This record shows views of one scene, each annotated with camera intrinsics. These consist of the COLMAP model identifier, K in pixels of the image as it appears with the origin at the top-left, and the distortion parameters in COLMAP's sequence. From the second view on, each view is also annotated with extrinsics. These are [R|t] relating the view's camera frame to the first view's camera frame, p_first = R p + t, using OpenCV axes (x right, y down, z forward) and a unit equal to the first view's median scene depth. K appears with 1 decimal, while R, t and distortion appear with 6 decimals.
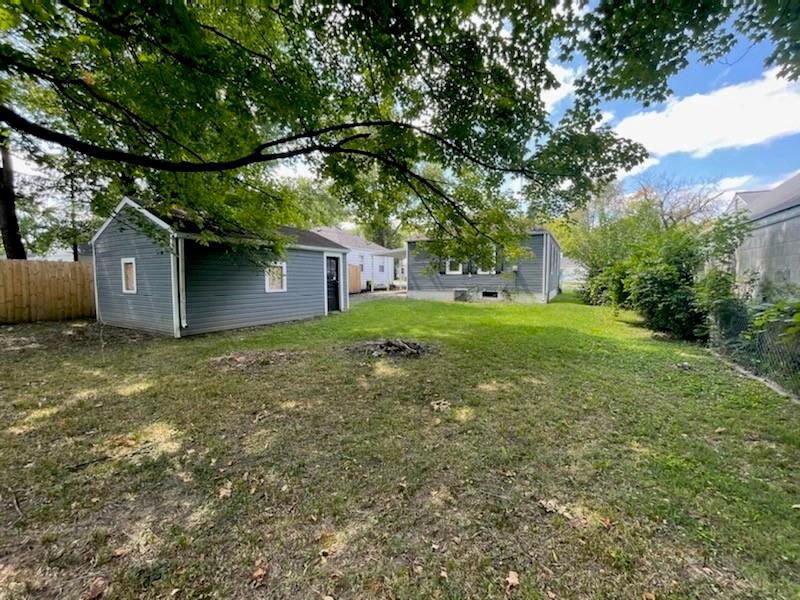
lens RADIAL K [[321.6, 0, 400.1], [0, 321.6, 300.0], [0, 0, 1]] dist [0.000667, -0.000002]
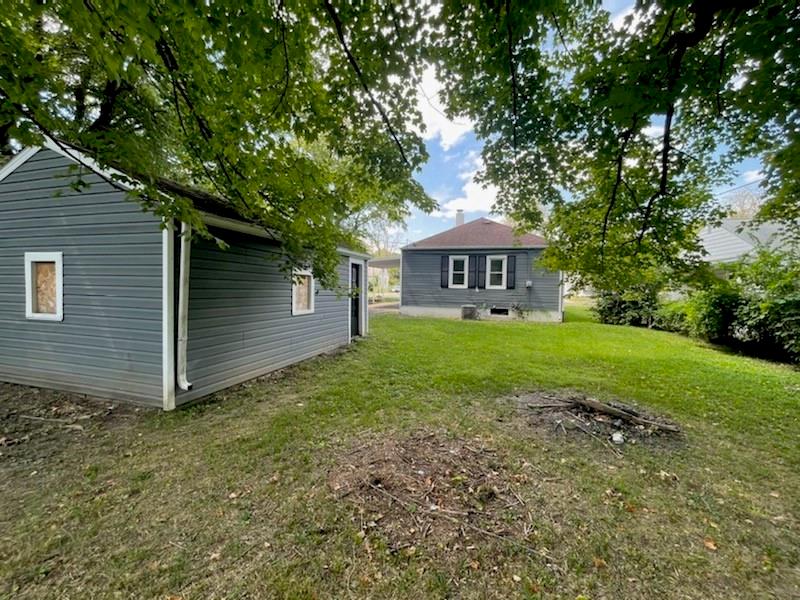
lens RADIAL K [[321.6, 0, 398.7], [0, 321.6, 299.9], [0, 0, 1]] dist [0.000667, -0.000002]
pose [[0.975353, 0.012565, 0.220292, -0.218408], [-0.005645, 0.999471, -0.032015, -0.021945], [-0.220578, 0.029982, 0.974908, 0.201110]]
